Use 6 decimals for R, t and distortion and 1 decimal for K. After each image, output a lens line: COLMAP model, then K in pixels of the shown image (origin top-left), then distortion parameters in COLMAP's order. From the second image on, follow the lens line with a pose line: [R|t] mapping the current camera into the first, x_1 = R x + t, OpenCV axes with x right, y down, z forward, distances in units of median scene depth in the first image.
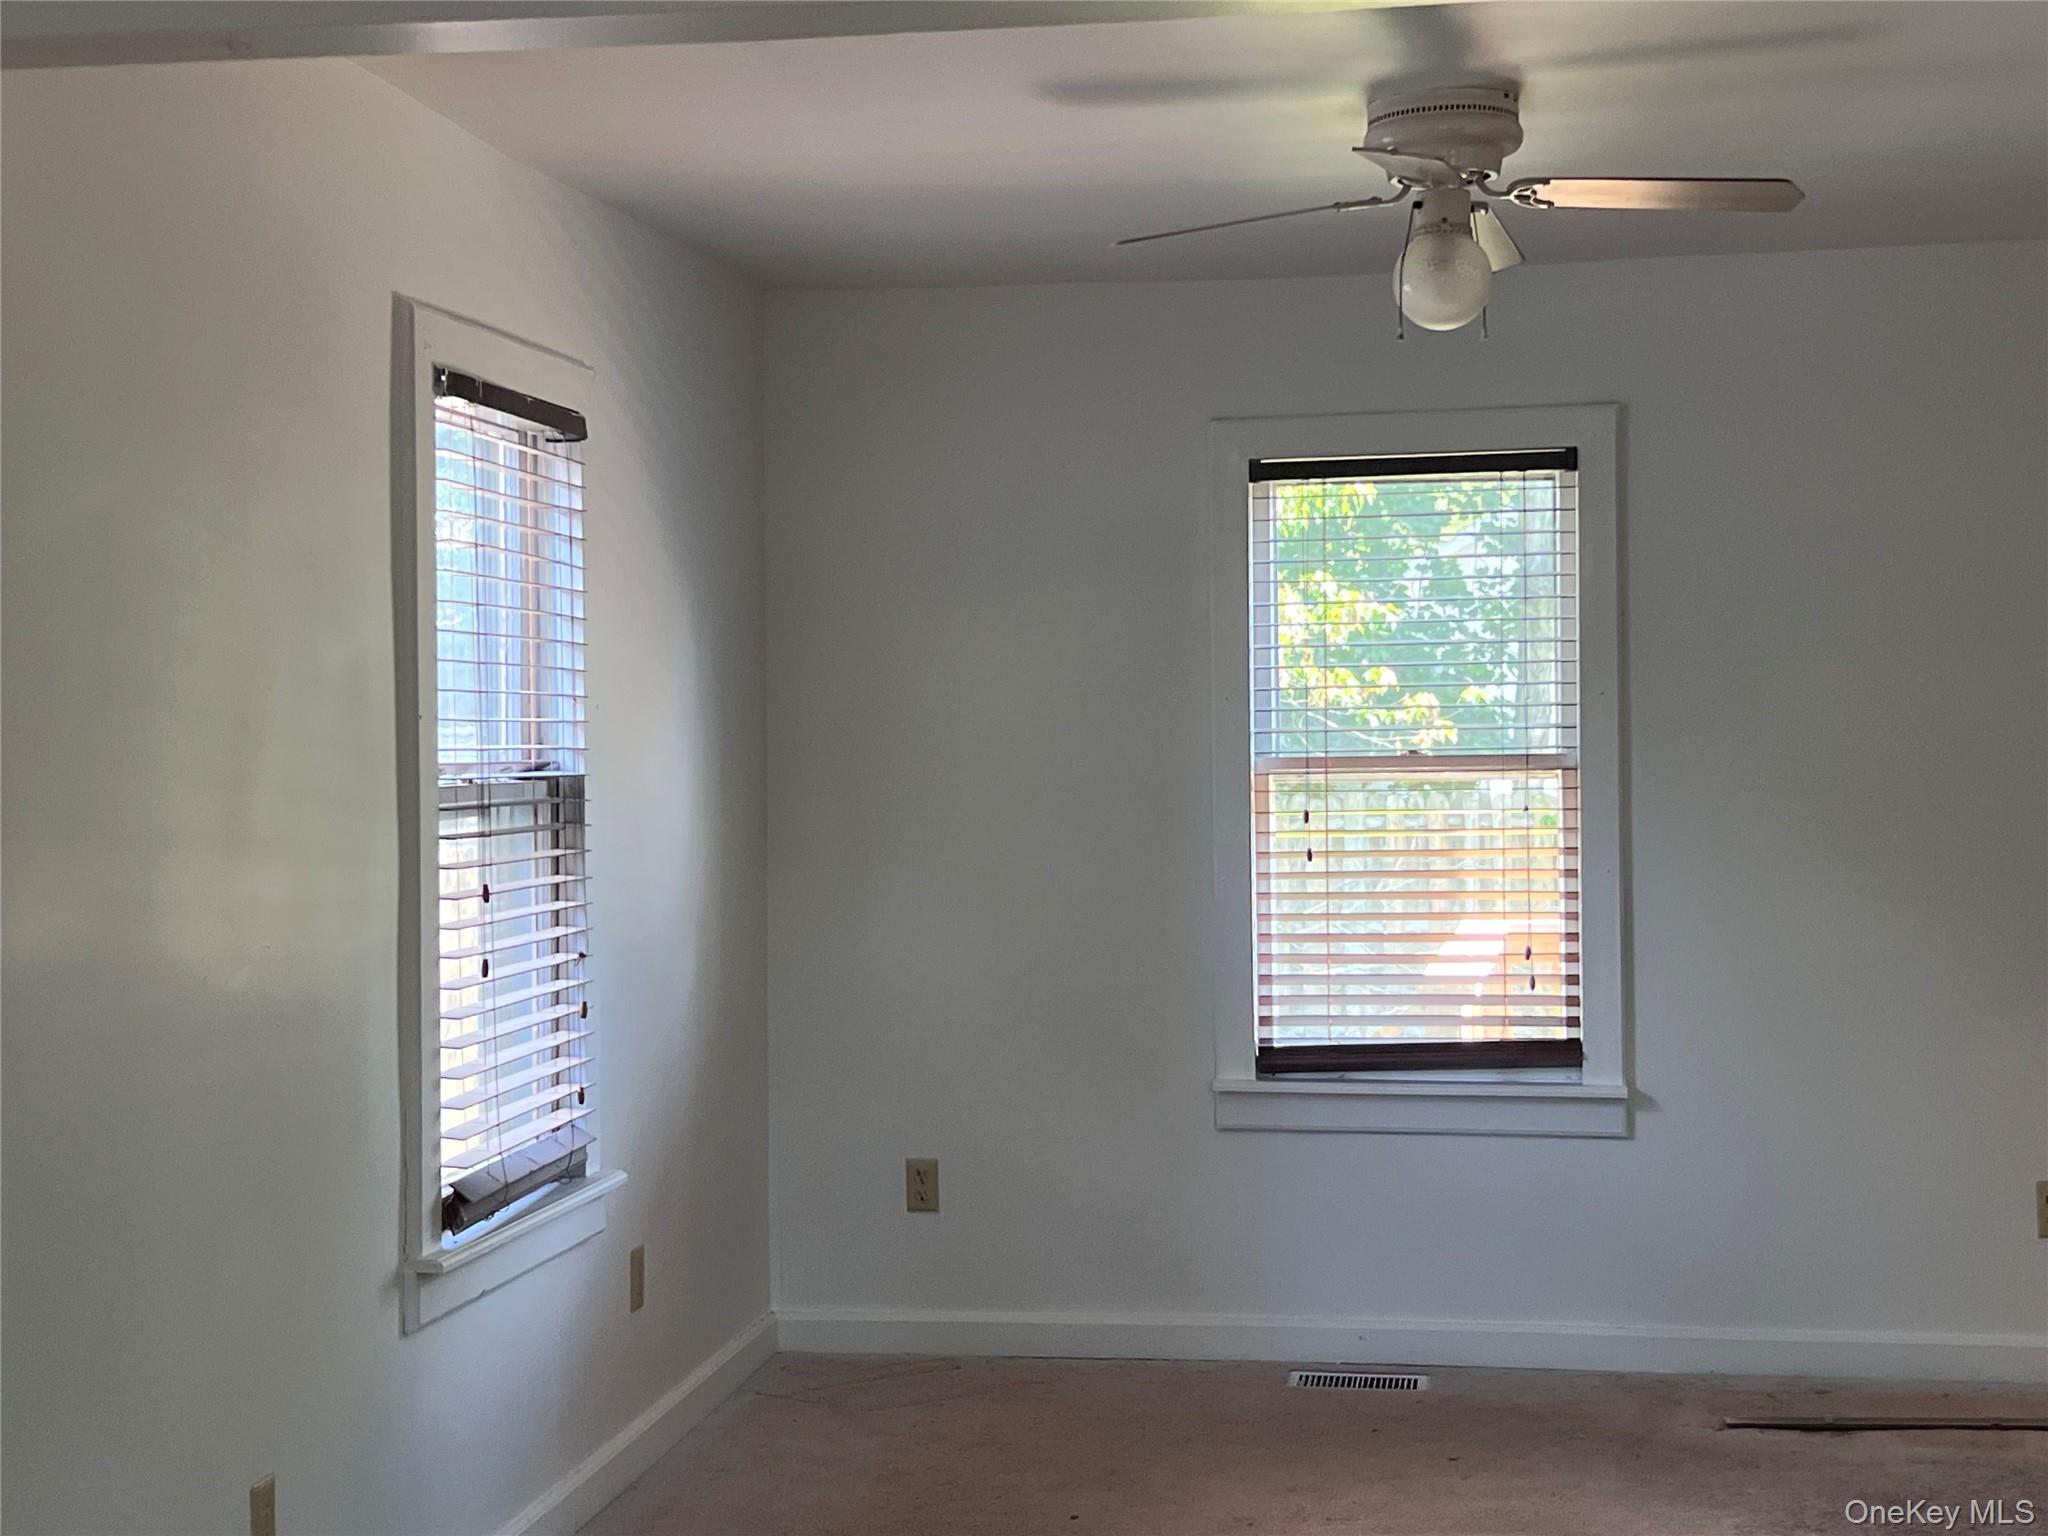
lens RADIAL K [[2928.8, 0, 1027.9], [0, 2928.8, 741.0], [0, 0, 1]] dist [0.126904, -0.460692]
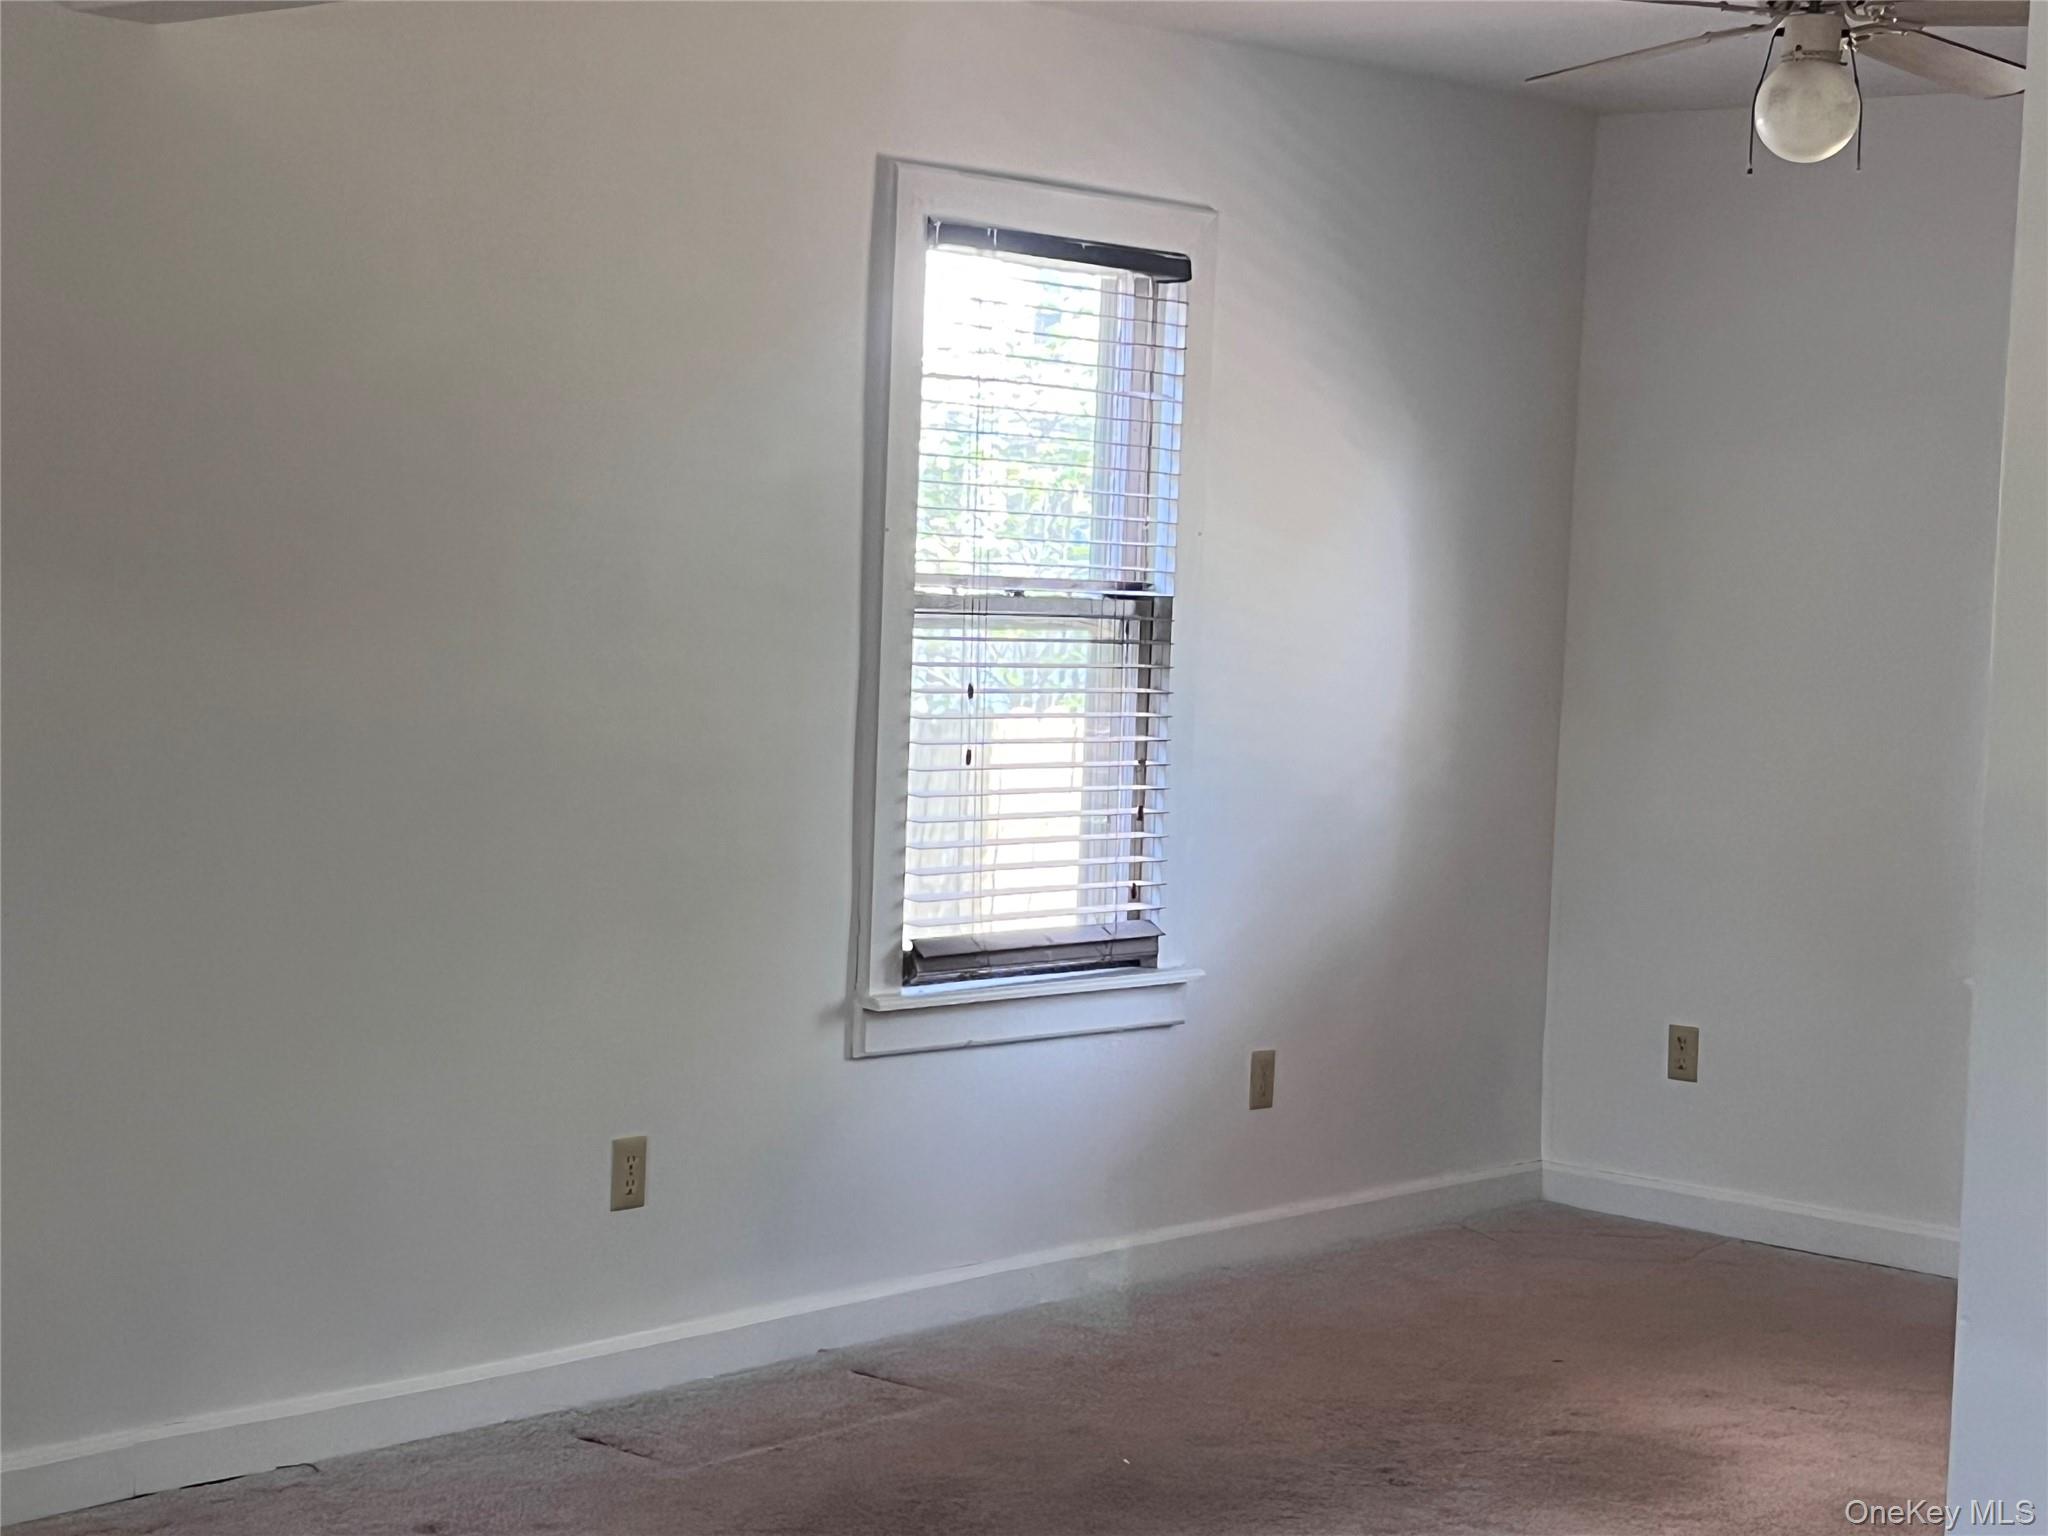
lens RADIAL K [[3405.4, 0, 1024.0], [0, 3405.4, 768.0], [0, 0, 1]] dist [0.150405, -0.067721]
pose [[0.827632, 0.078448, -0.555762, 0.501155], [-0.051830, 0.996635, 0.063495, -0.002265], [0.558873, -0.023745, 0.828913, -0.062271]]
